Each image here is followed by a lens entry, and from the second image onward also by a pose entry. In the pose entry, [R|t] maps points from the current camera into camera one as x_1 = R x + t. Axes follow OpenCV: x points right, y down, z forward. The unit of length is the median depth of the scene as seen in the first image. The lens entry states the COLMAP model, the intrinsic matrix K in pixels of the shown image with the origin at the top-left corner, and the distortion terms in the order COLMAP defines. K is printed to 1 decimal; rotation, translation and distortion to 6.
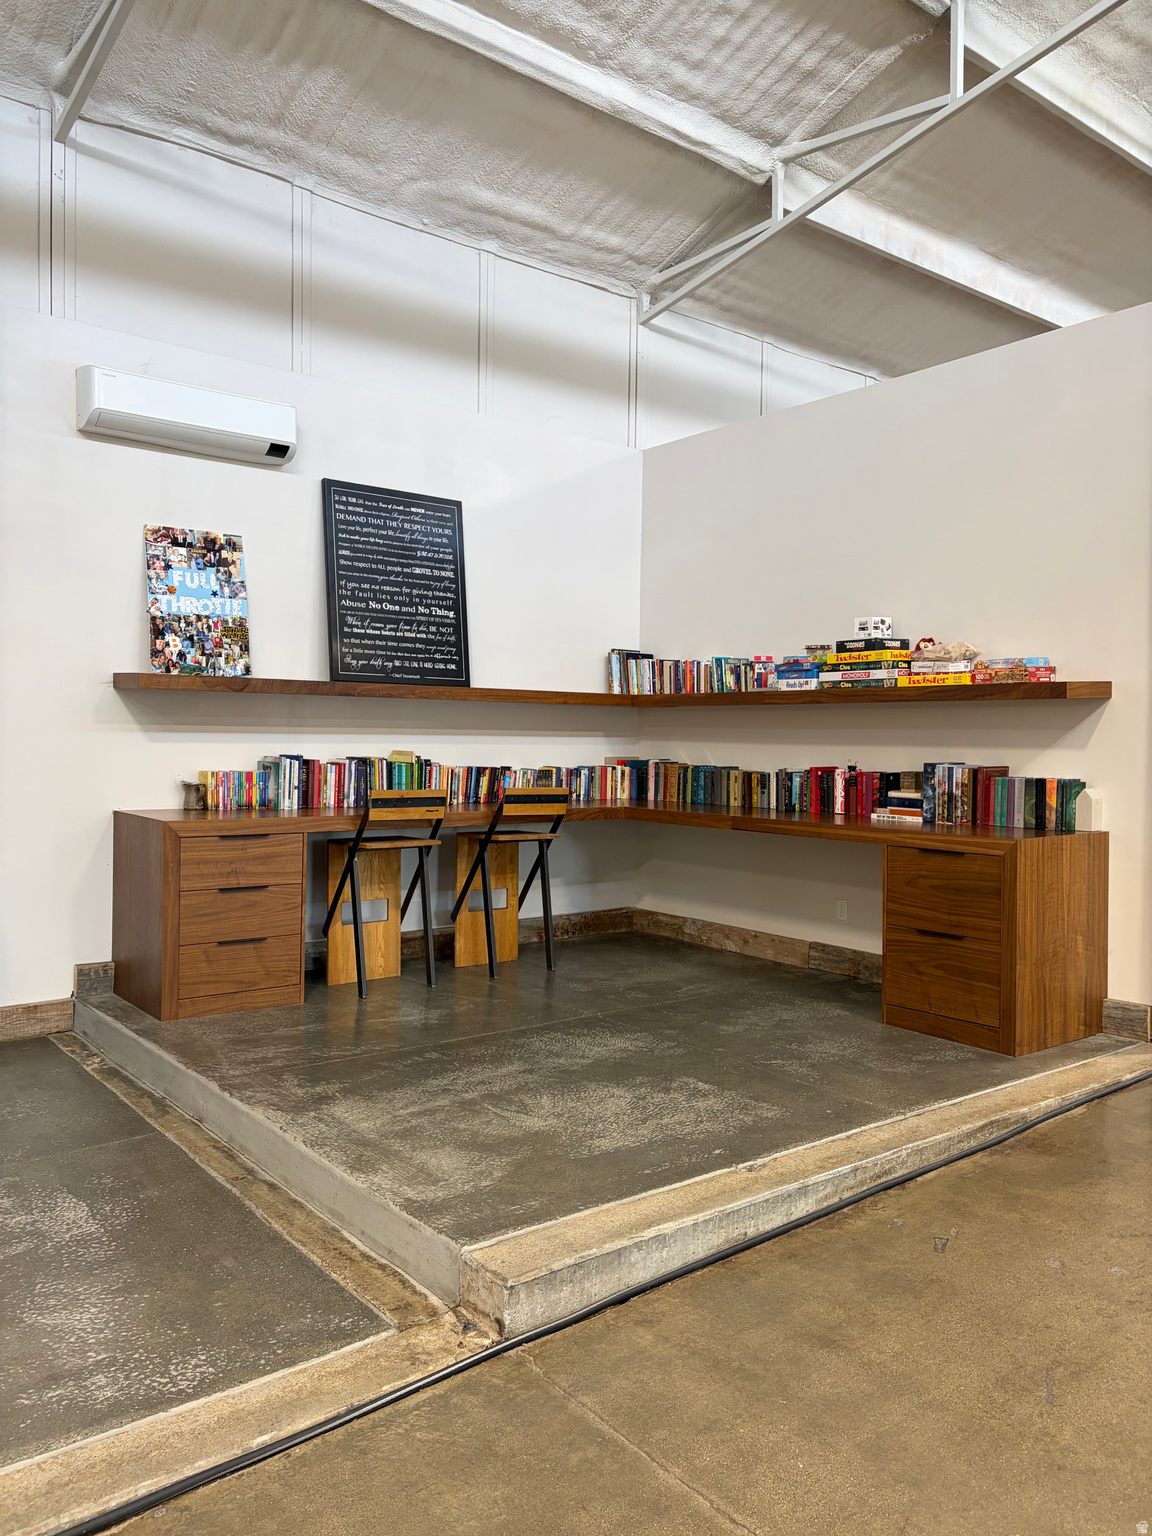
lens RADIAL K [[1151.5, 0, 583.9], [0, 1151.5, 767.5], [0, 0, 1]] dist [0.053014, -0.054541]
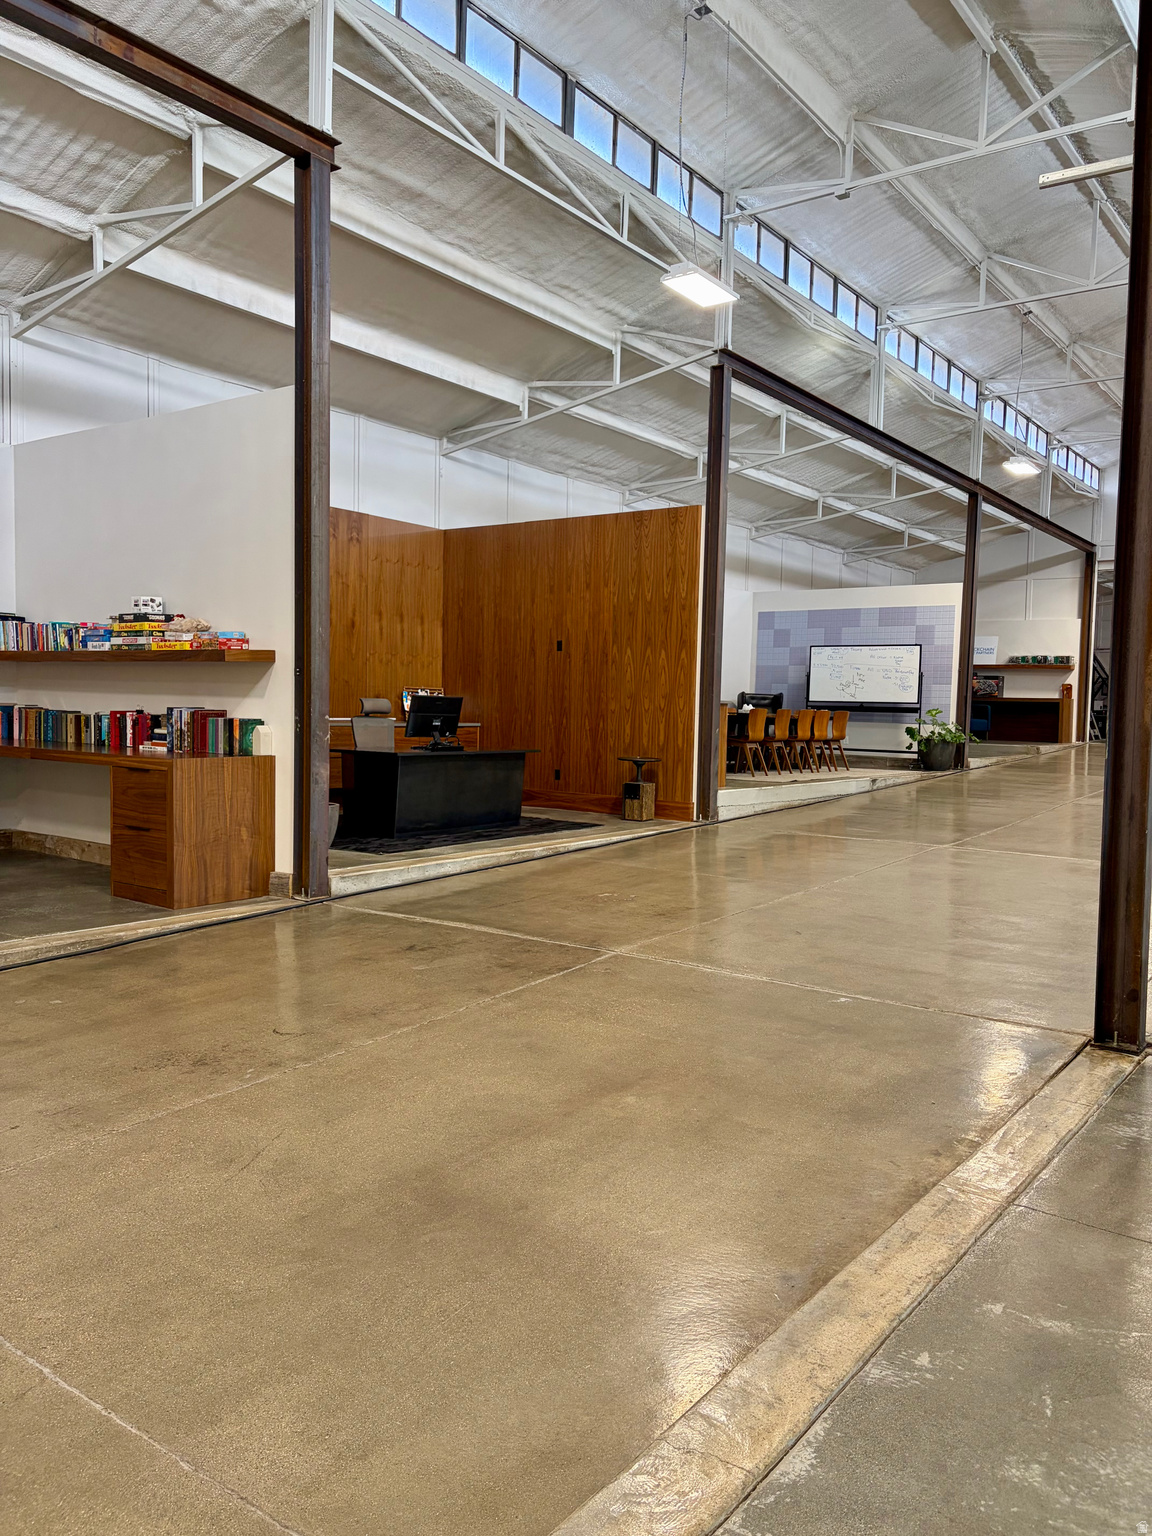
lens RADIAL K [[1149.8, 0, 576.0], [0, 1149.8, 768.0], [0, 0, 1]] dist [0.085786, -0.102646]
pose [[0.966217, -0.002337, 0.257720, 0.374362], [-0.006677, 0.999396, 0.034097, 0.016301], [-0.257645, -0.034666, 0.965618, -0.401884]]
